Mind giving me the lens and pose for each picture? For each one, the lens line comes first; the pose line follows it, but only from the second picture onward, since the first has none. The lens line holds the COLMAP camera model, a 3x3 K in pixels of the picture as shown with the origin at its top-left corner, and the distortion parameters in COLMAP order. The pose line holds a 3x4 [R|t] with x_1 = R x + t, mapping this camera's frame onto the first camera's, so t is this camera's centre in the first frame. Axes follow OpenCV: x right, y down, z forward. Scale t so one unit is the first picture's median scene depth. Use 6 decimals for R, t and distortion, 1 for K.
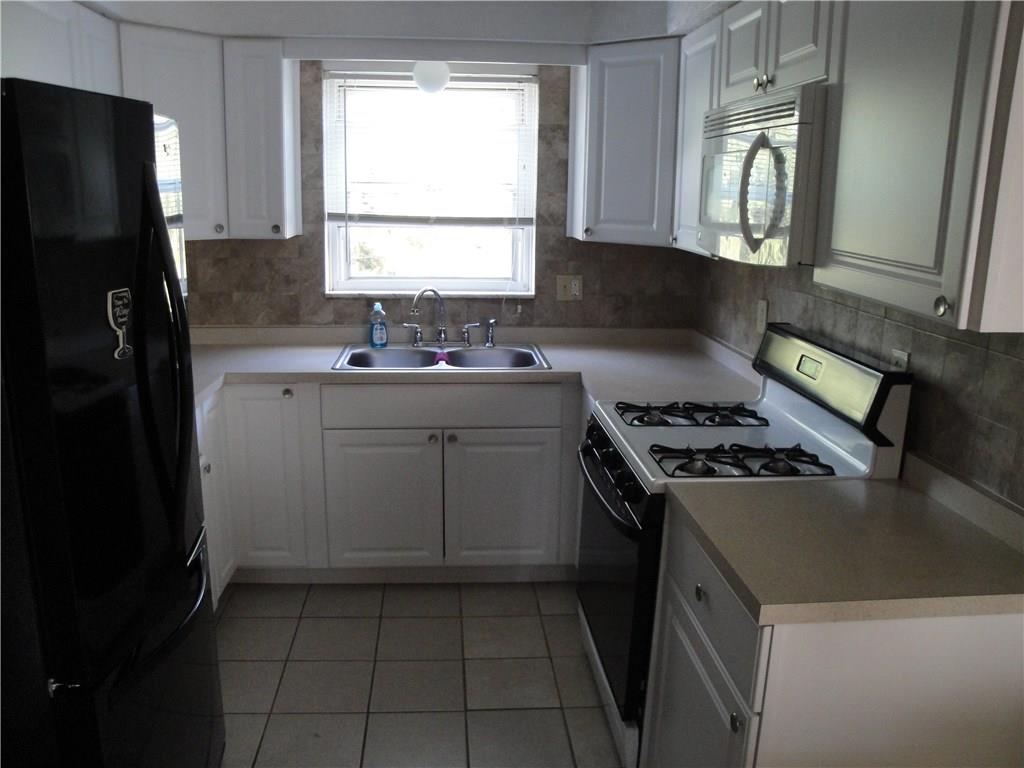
lens RADIAL K [[838.4, 0, 501.4], [0, 838.4, 400.8], [0, 0, 1]] dist [-0.164526, 0.140114]
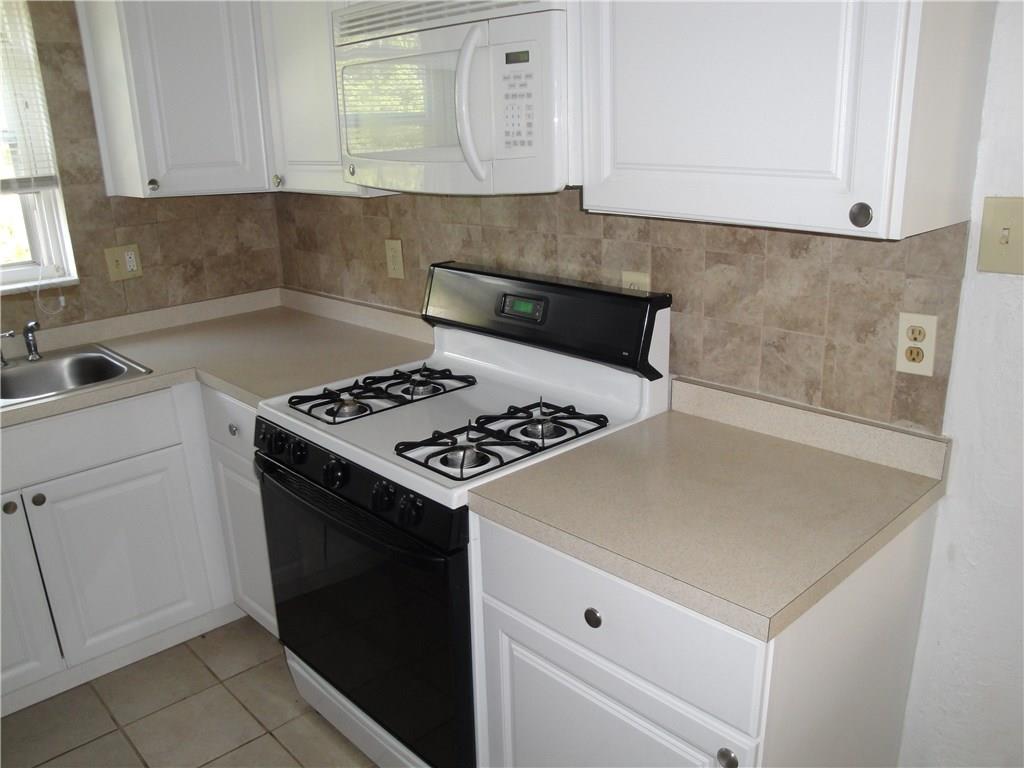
lens RADIAL K [[838.4, 0, 501.4], [0, 838.4, 400.8], [0, 0, 1]] dist [-0.164526, 0.140114]
pose [[0.781835, -0.237894, 0.576316, -0.110339], [0.197813, 0.971236, 0.132556, -0.042714], [-0.591273, 0.010365, 0.806405, 0.197337]]
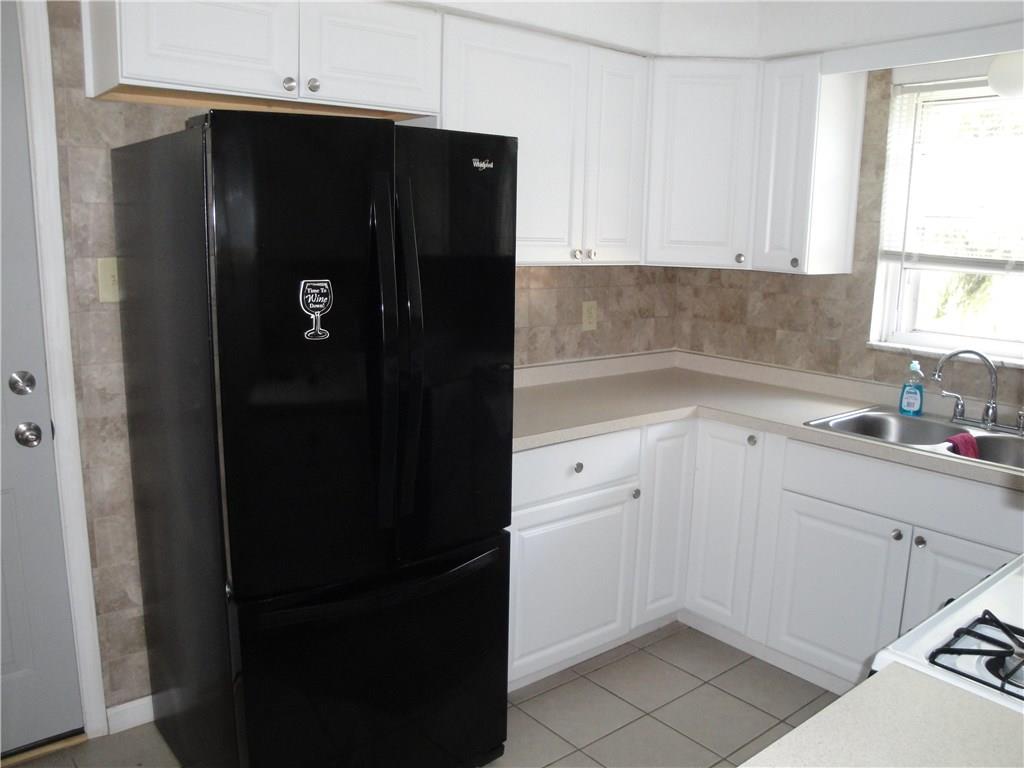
lens RADIAL K [[838.4, 0, 501.4], [0, 838.4, 400.8], [0, 0, 1]] dist [-0.164526, 0.140114]
pose [[0.576326, 0.161504, -0.801102, 0.261032], [-0.209097, 0.976789, 0.046495, -0.030664], [0.790017, 0.140712, 0.596719, 0.204222]]
